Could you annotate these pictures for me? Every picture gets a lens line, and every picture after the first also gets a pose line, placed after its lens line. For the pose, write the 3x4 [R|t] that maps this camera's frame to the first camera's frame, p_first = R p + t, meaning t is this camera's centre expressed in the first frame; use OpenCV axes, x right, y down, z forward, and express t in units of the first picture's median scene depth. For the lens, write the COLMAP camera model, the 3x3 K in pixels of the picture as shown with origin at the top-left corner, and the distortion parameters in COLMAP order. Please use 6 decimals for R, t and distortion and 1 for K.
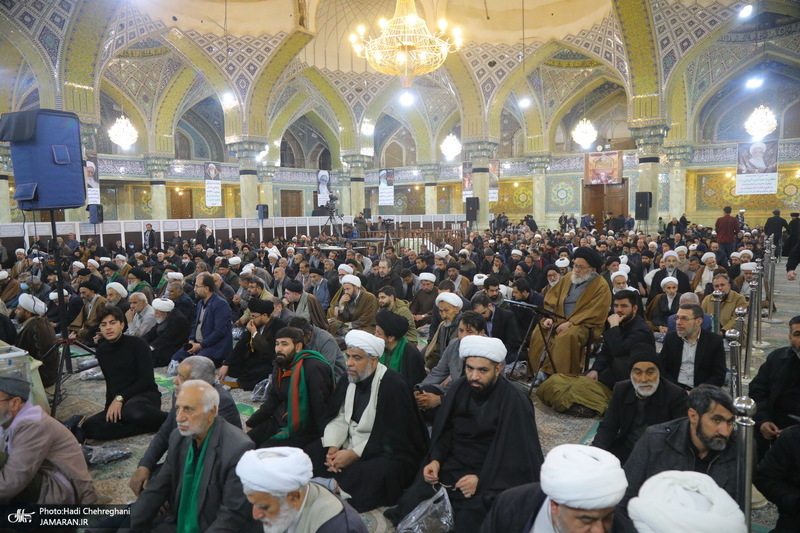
lens RADIAL K [[558.9, 0, 390.2], [0, 558.9, 284.5], [0, 0, 1]] dist [-0.112409, 0.061987]
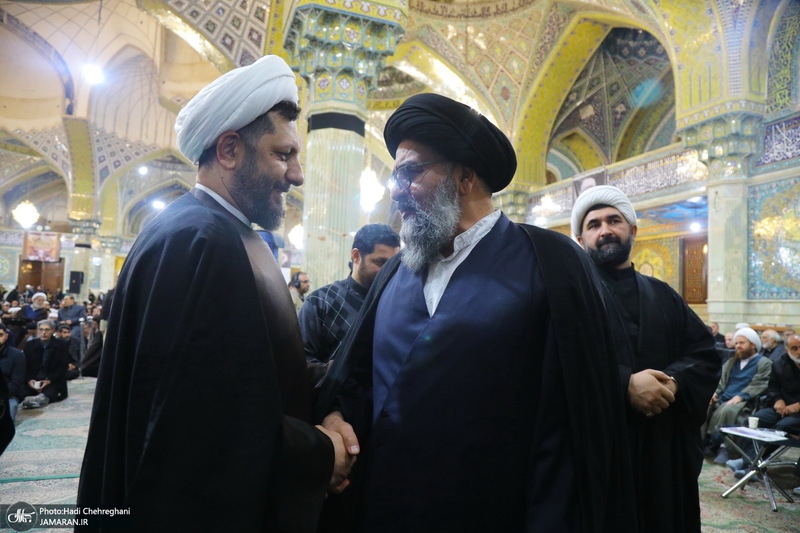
lens RADIAL K [[558.9, 0, 399.0], [0, 558.9, 274.7], [0, 0, 1]] dist [-0.112409, 0.061987]
pose [[0.570424, 0.092815, 0.816090, -0.091842], [0.045445, 0.988506, -0.144190, 0.037774], [-0.820093, 0.119337, 0.559649, -0.218009]]
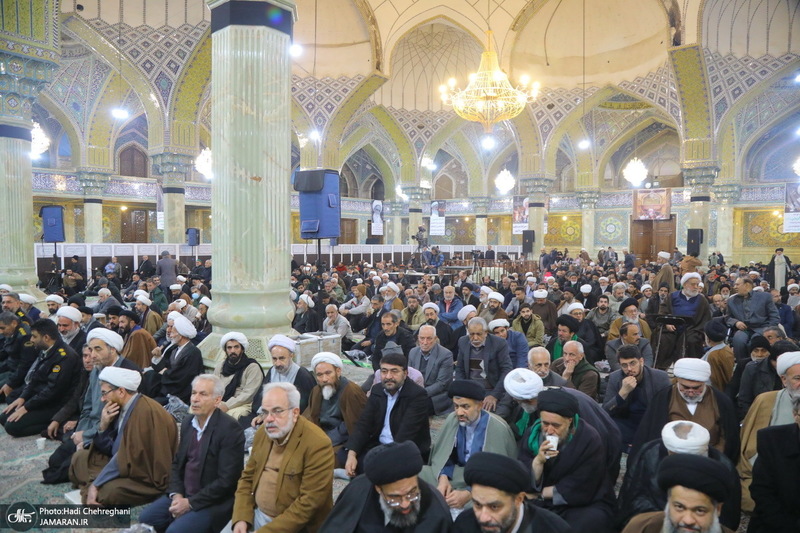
lens RADIAL K [[558.9, 0, 393.0], [0, 558.9, 285.2], [0, 0, 1]] dist [-0.112409, 0.061987]
pose [[0.998258, 0.026595, -0.052673, -0.050135], [-0.029162, 0.998393, -0.048582, 0.006491], [0.051296, 0.050033, 0.997429, -0.060043]]
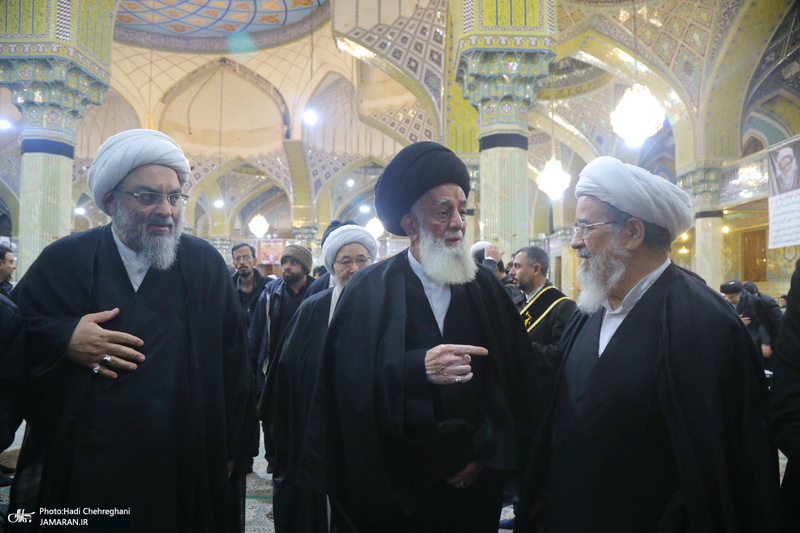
lens RADIAL K [[558.9, 0, 395.7], [0, 558.9, 265.1], [0, 0, 1]] dist [-0.112409, 0.061987]
pose [[0.826992, 0.050674, 0.559925, -0.115013], [0.045662, 0.986585, -0.156730, 0.041393], [-0.560356, 0.155182, 0.813584, -0.253401]]
